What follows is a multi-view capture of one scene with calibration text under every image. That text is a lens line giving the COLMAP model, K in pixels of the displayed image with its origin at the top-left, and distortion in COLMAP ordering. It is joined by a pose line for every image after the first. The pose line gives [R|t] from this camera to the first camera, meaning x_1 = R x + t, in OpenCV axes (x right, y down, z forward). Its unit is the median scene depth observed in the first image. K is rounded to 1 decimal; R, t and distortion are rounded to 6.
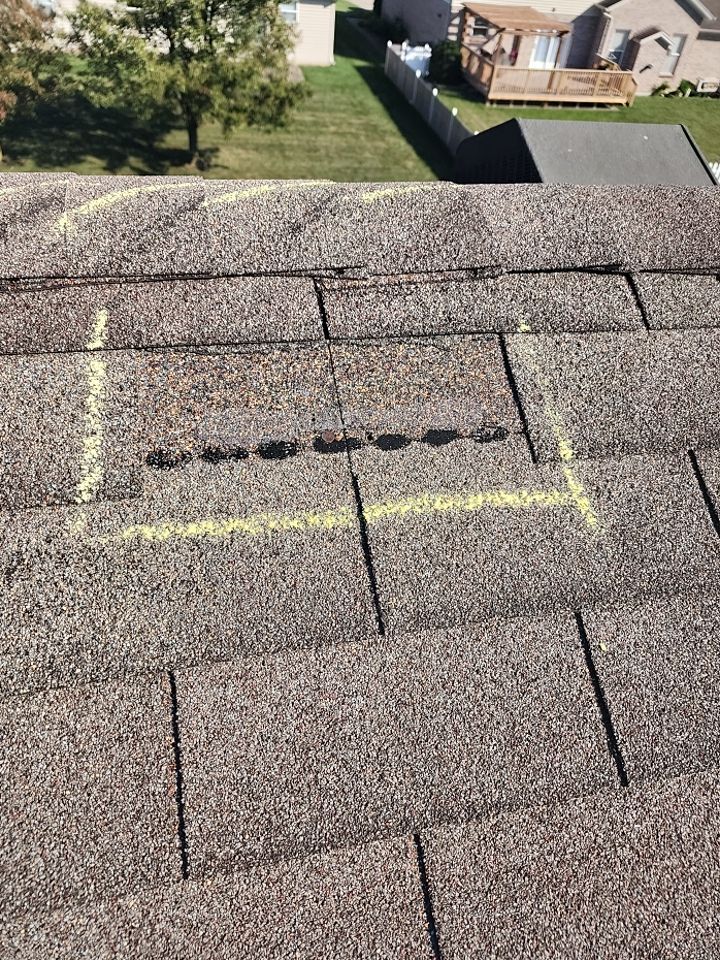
lens RADIAL K [[659.8, 0, 360.1], [0, 659.8, 486.3], [0, 0, 1]] dist [0.036590, -0.039164]
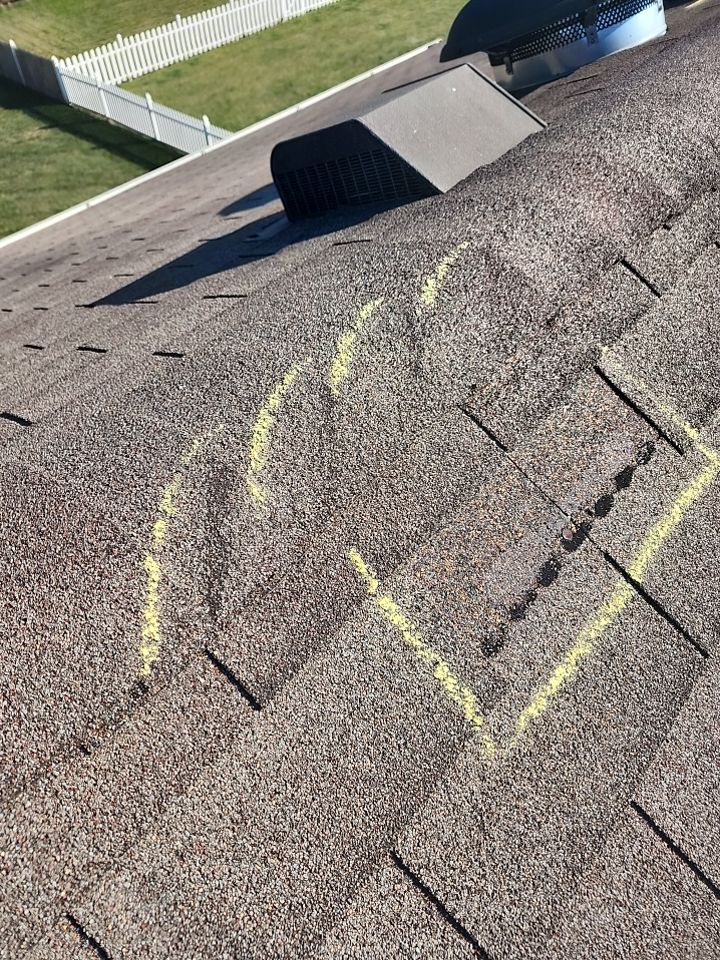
lens RADIAL K [[659.8, 0, 353.1], [0, 659.8, 472.7], [0, 0, 1]] dist [0.036590, -0.039164]
pose [[0.808682, -0.511019, 0.291365, -0.611696], [0.469408, 0.859108, 0.203935, -0.561385], [-0.354528, -0.028149, 0.934622, 0.103549]]
